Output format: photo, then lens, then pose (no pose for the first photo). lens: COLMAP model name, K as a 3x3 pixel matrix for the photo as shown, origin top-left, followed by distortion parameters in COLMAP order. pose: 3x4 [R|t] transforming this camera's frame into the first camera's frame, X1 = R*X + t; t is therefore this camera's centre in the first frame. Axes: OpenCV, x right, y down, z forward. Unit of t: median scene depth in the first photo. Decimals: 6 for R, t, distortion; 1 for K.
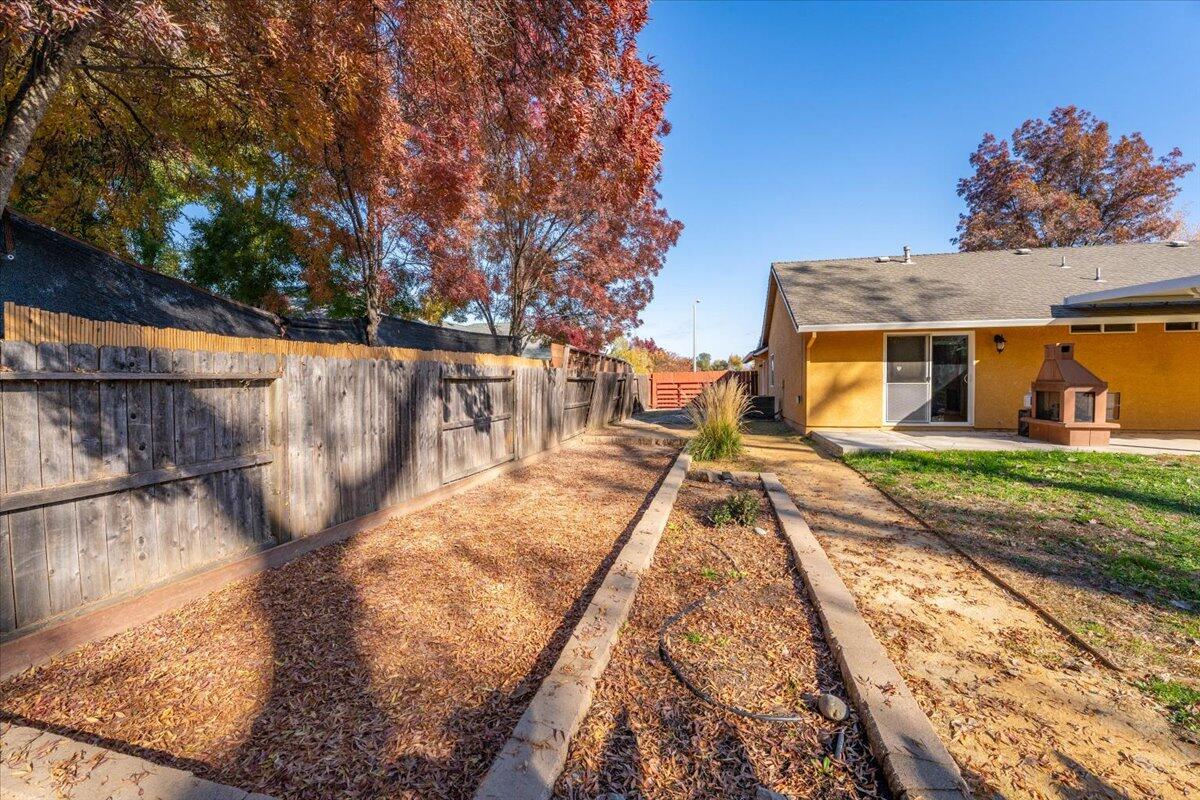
lens RADIAL K [[495.1, 0, 604.1], [0, 495.1, 397.4], [0, 0, 1]] dist [-0.019587, 0.000884]
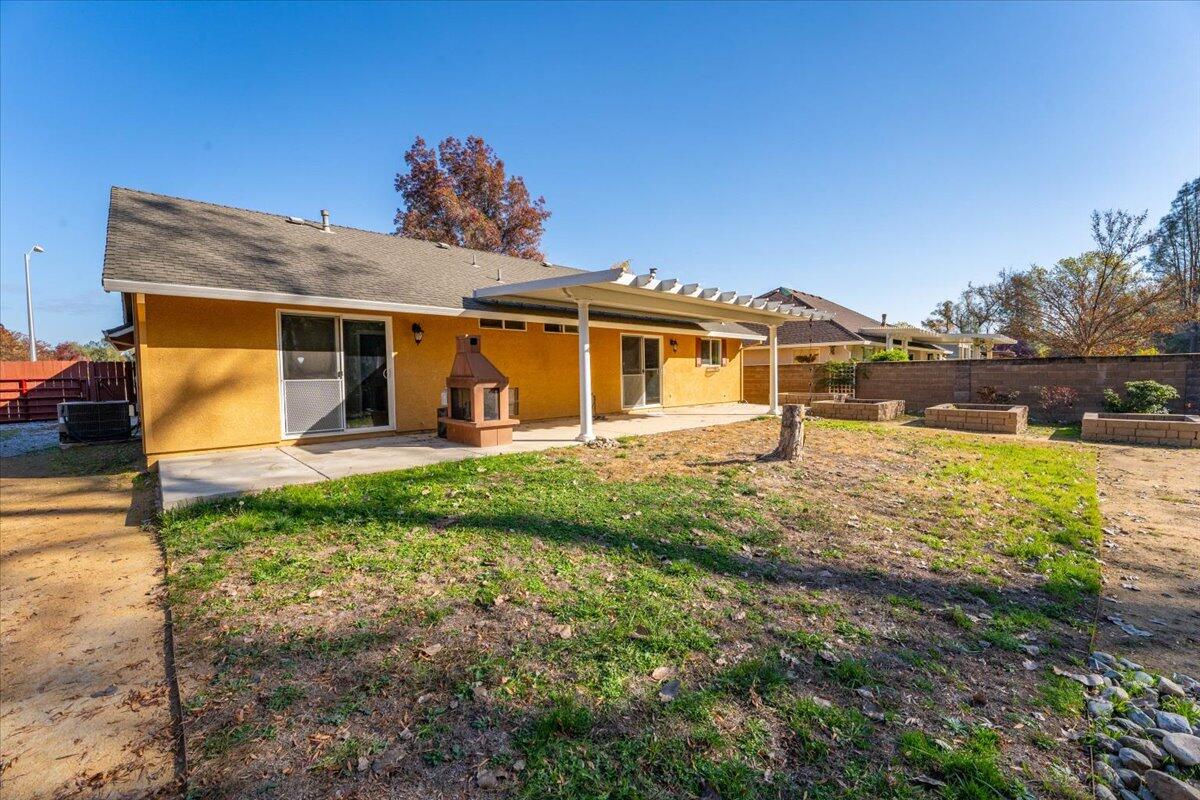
lens RADIAL K [[490.7, 0, 600.4], [0, 490.7, 397.3], [0, 0, 1]] dist [-0.035416, 0.005021]
pose [[0.550372, -0.040796, 0.833923, 0.245176], [0.029011, 0.999137, 0.029731, -0.011791], [-0.834416, 0.007830, 0.551080, 0.234943]]
